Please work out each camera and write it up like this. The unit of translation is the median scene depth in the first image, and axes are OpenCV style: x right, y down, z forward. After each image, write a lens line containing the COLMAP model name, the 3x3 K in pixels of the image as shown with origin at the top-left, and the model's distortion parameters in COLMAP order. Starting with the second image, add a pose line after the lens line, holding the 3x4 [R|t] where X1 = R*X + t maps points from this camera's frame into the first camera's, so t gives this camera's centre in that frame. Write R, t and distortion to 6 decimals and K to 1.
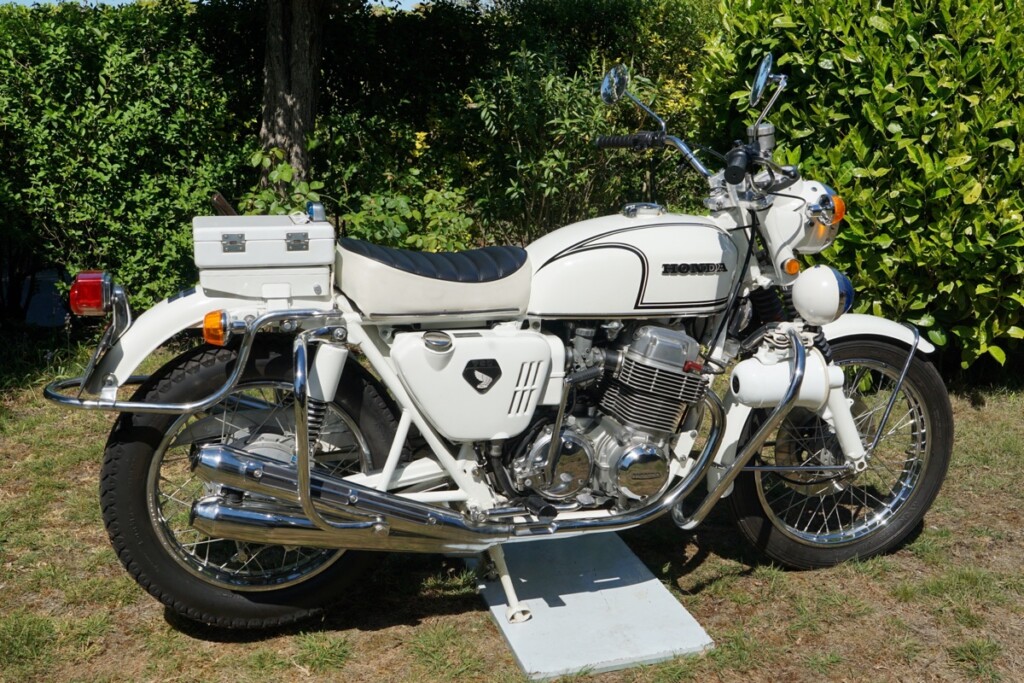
lens RADIAL K [[1089.6, 0, 512.0], [0, 1089.6, 341.5], [0, 0, 1]] dist [-0.011608, 0.008021]
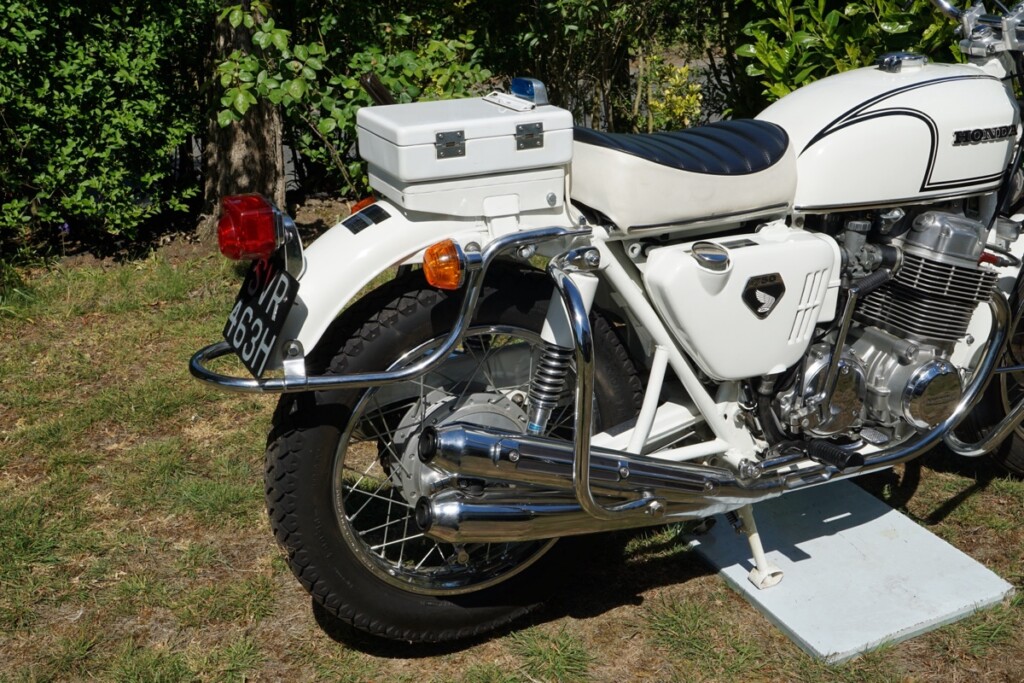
lens RADIAL K [[1171.9, 0, 512.0], [0, 1171.9, 341.5], [0, 0, 1]] dist [-0.001195, -0.007481]
pose [[0.987674, -0.088644, 0.129005, -0.183007], [0.071471, 0.988649, 0.132154, -0.034389], [-0.139255, -0.121305, 0.982799, 0.122804]]
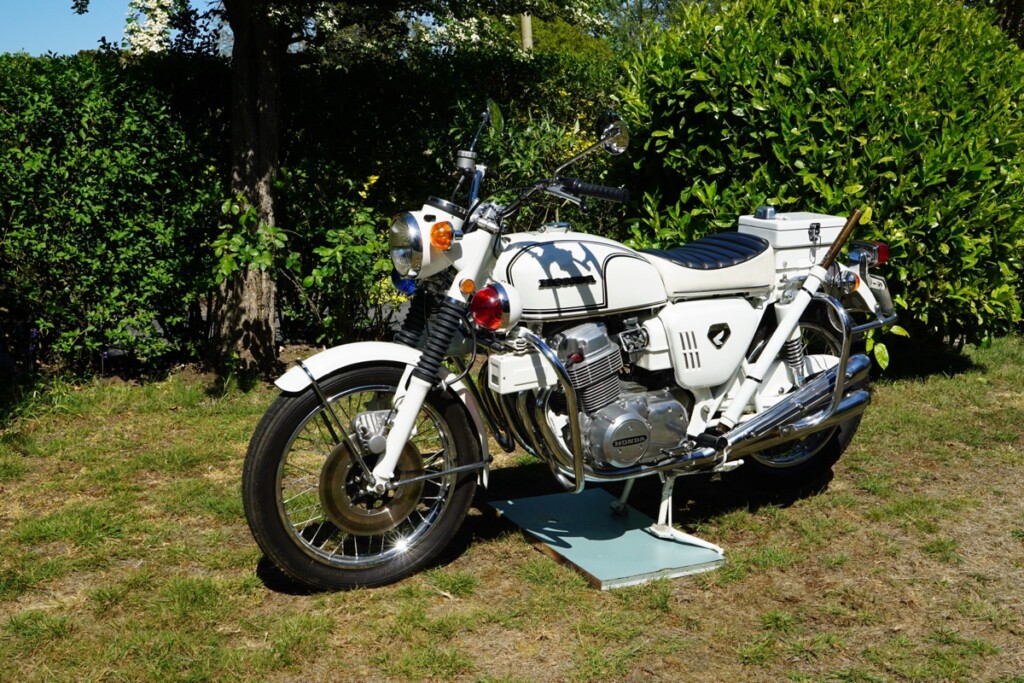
lens RADIAL K [[1126.8, 0, 512.0], [0, 1126.8, 341.5], [0, 0, 1]] dist [-0.008684, 0.001459]
pose [[0.982197, -0.037014, 0.184172, -0.208535], [0.046503, 0.997790, -0.047469, 0.047715], [-0.182007, 0.055189, 0.981747, -0.169503]]
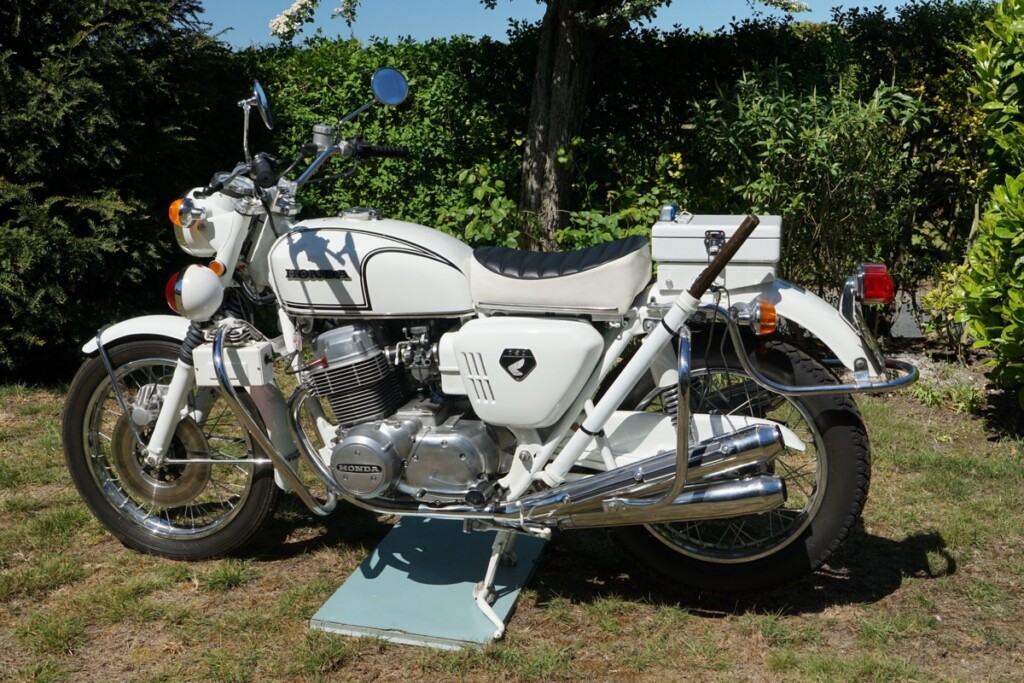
lens RADIAL K [[1142.3, 0, 512.0], [0, 1142.3, 341.5], [0, 0, 1]] dist [-0.011806, -0.003015]
pose [[0.855631, 0.097703, -0.508280, 0.430876], [-0.115642, 0.993284, -0.003738, 0.000595], [0.504502, 0.061976, 0.861184, 0.050119]]
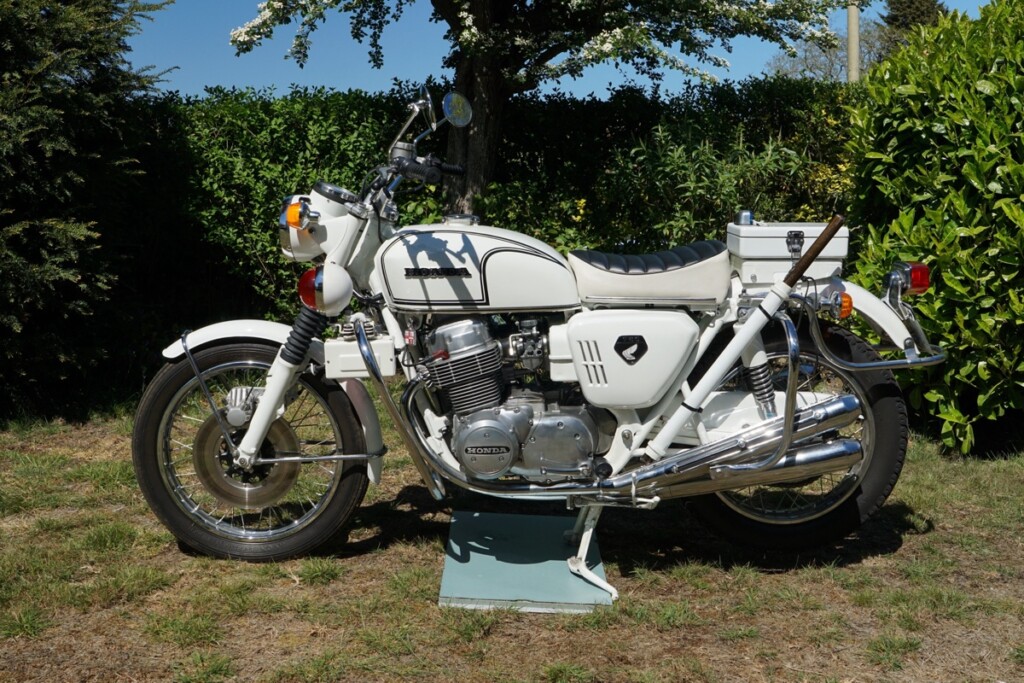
lens RADIAL K [[1089.6, 0, 512.0], [0, 1089.6, 341.5], [0, 0, 1]] dist [-0.011608, 0.008021]
pose [[0.955627, 0.052934, -0.289783, 0.228754], [-0.082670, 0.992382, -0.091346, 0.076877], [0.282740, 0.111249, 0.952723, -0.074019]]
